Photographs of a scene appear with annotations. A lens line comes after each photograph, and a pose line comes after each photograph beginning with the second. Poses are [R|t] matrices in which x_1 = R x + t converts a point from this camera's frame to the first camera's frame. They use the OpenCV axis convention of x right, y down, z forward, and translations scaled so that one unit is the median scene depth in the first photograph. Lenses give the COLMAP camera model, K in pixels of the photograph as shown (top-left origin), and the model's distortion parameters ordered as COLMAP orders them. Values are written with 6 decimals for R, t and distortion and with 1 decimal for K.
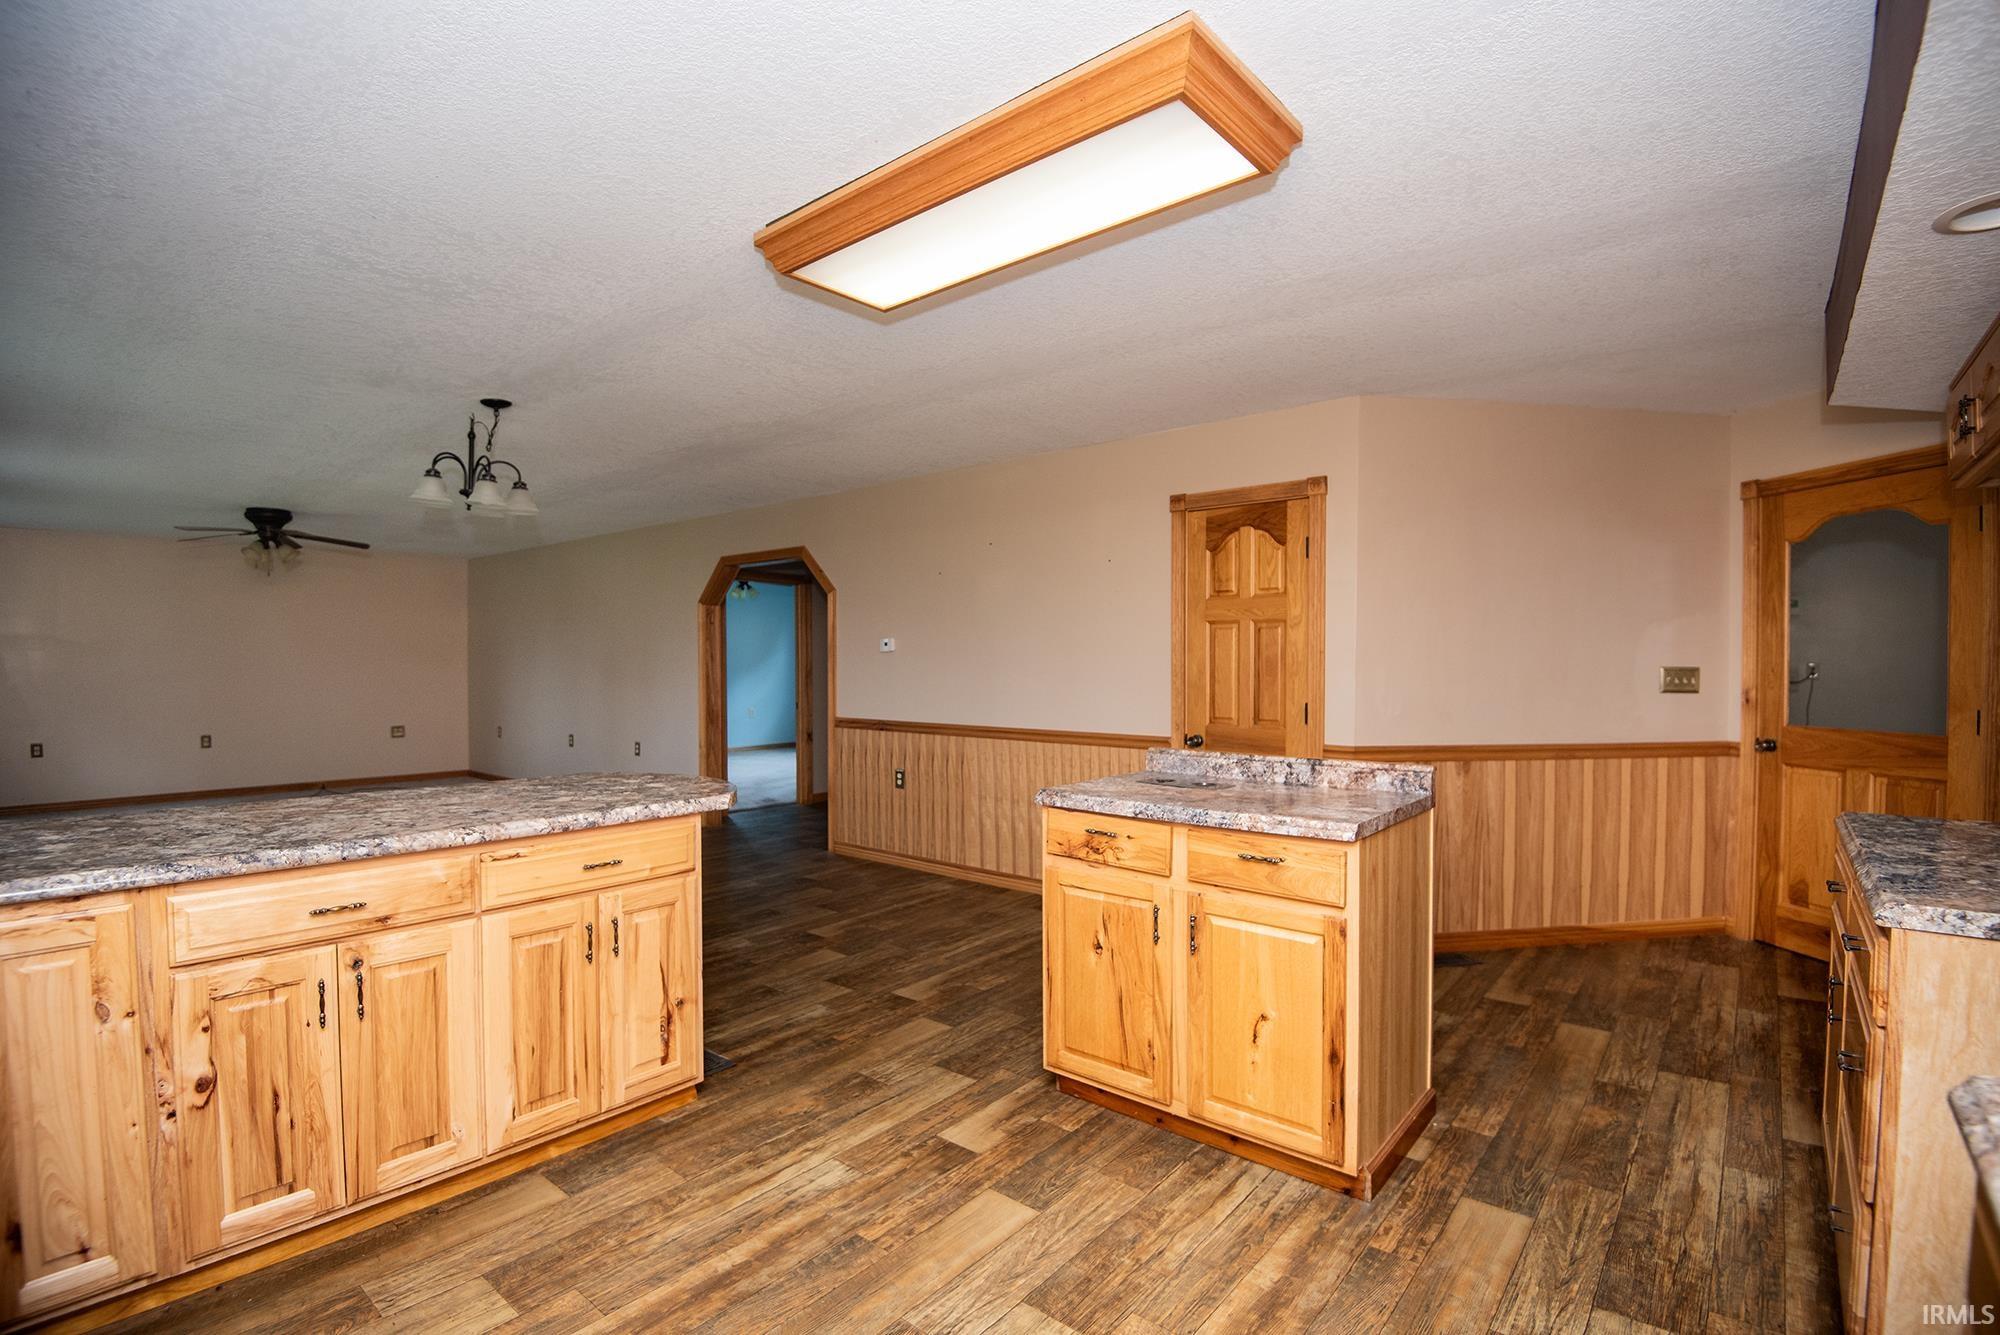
lens RADIAL K [[925.7, 0, 1004.2], [0, 925.7, 676.8], [0, 0, 1]] dist [-0.000731, -0.032773]
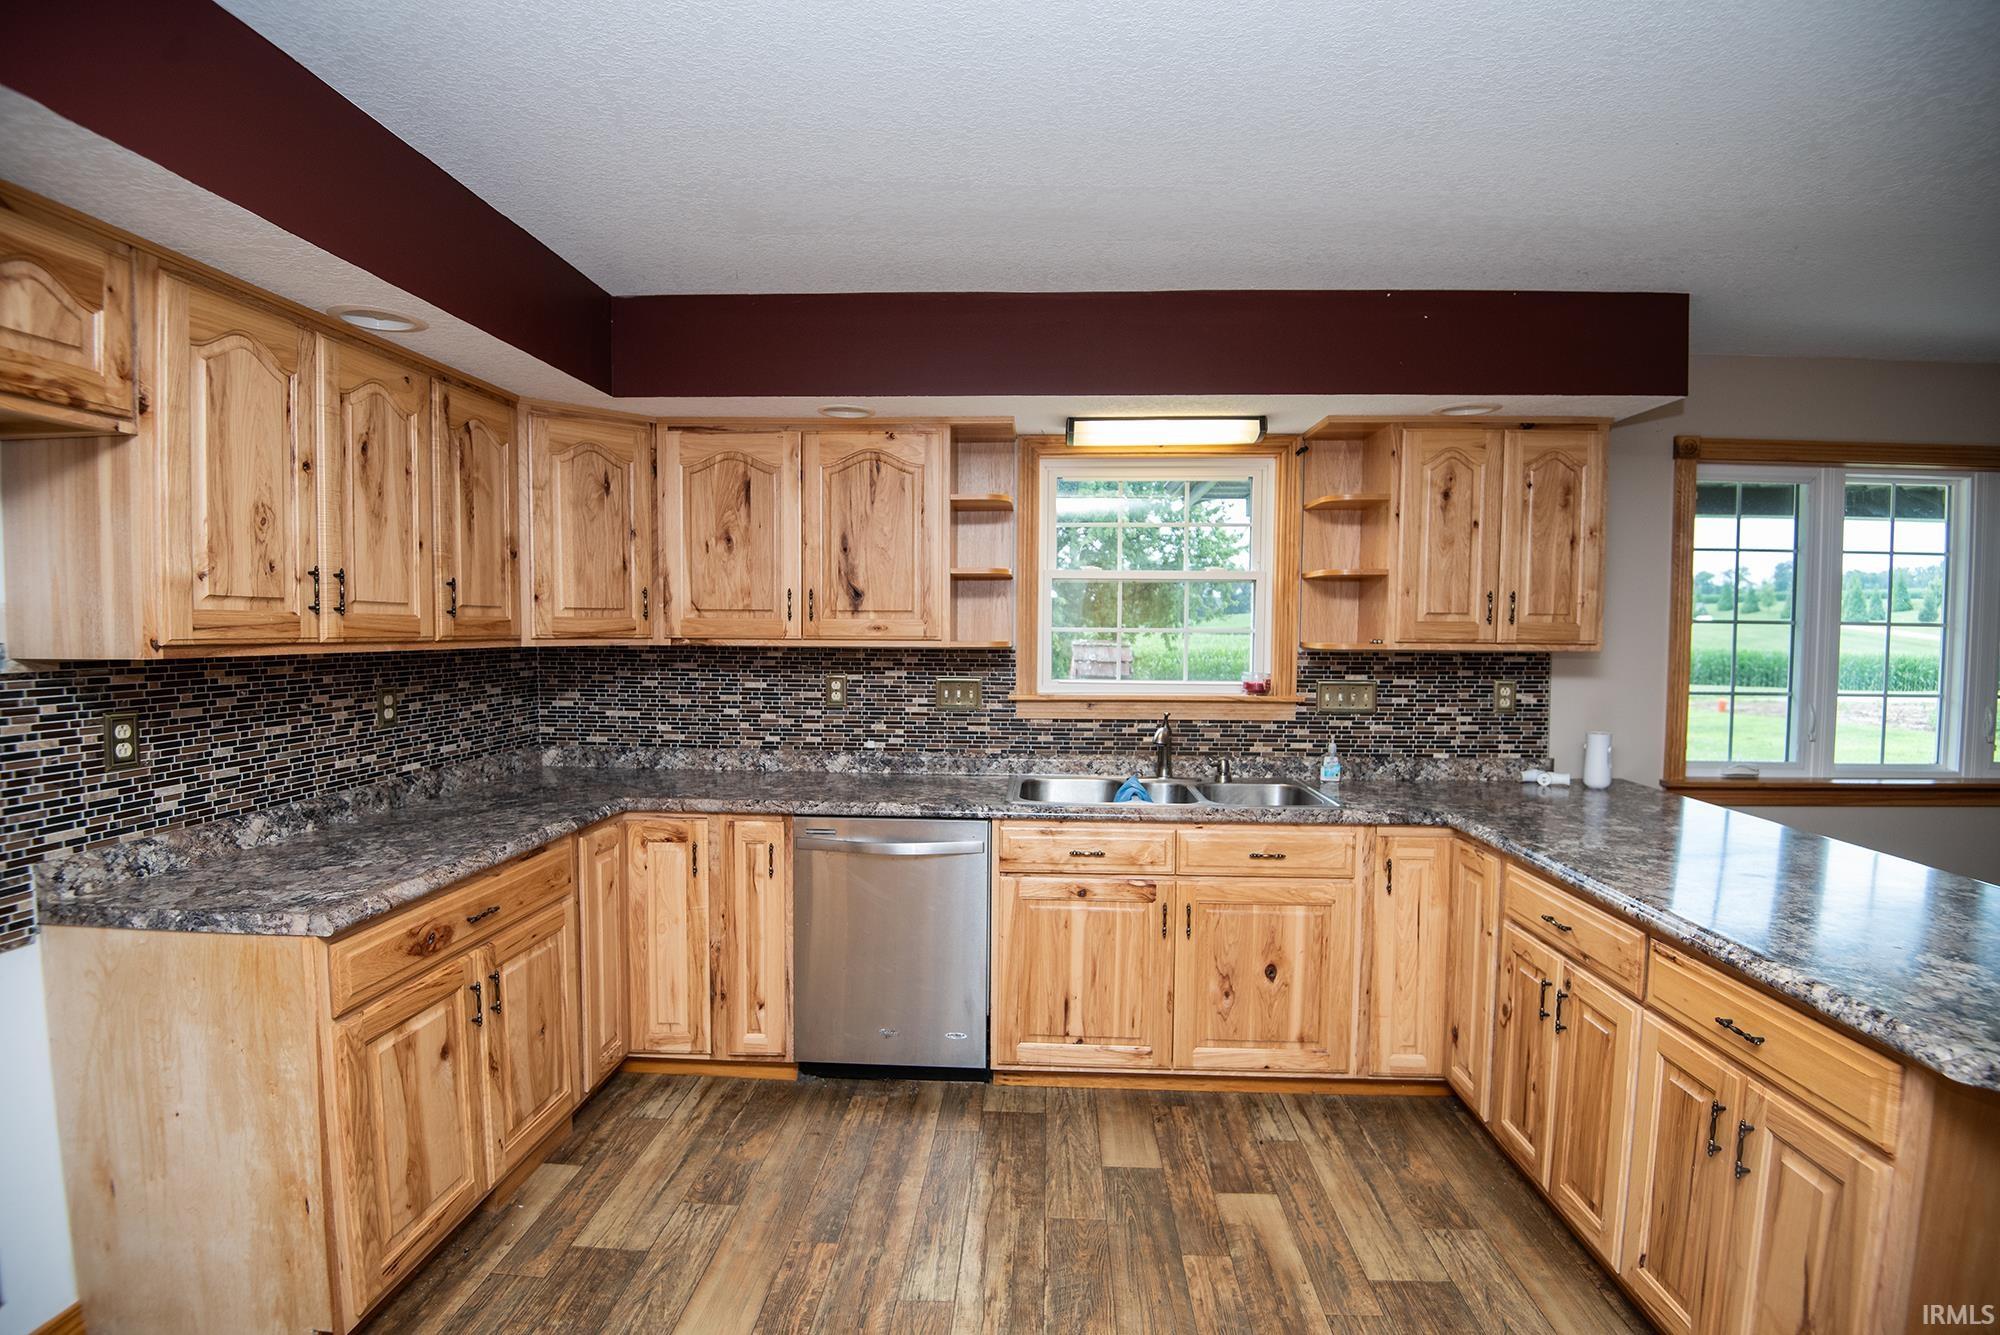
lens RADIAL K [[925.7, 0, 1004.2], [0, 925.7, 676.8], [0, 0, 1]] dist [-0.000731, -0.032773]
pose [[-0.796382, 0.029081, -0.604095, 0.359657], [-0.016977, 0.997375, 0.070394, -0.084646], [0.604556, 0.066316, -0.793797, 1.158715]]
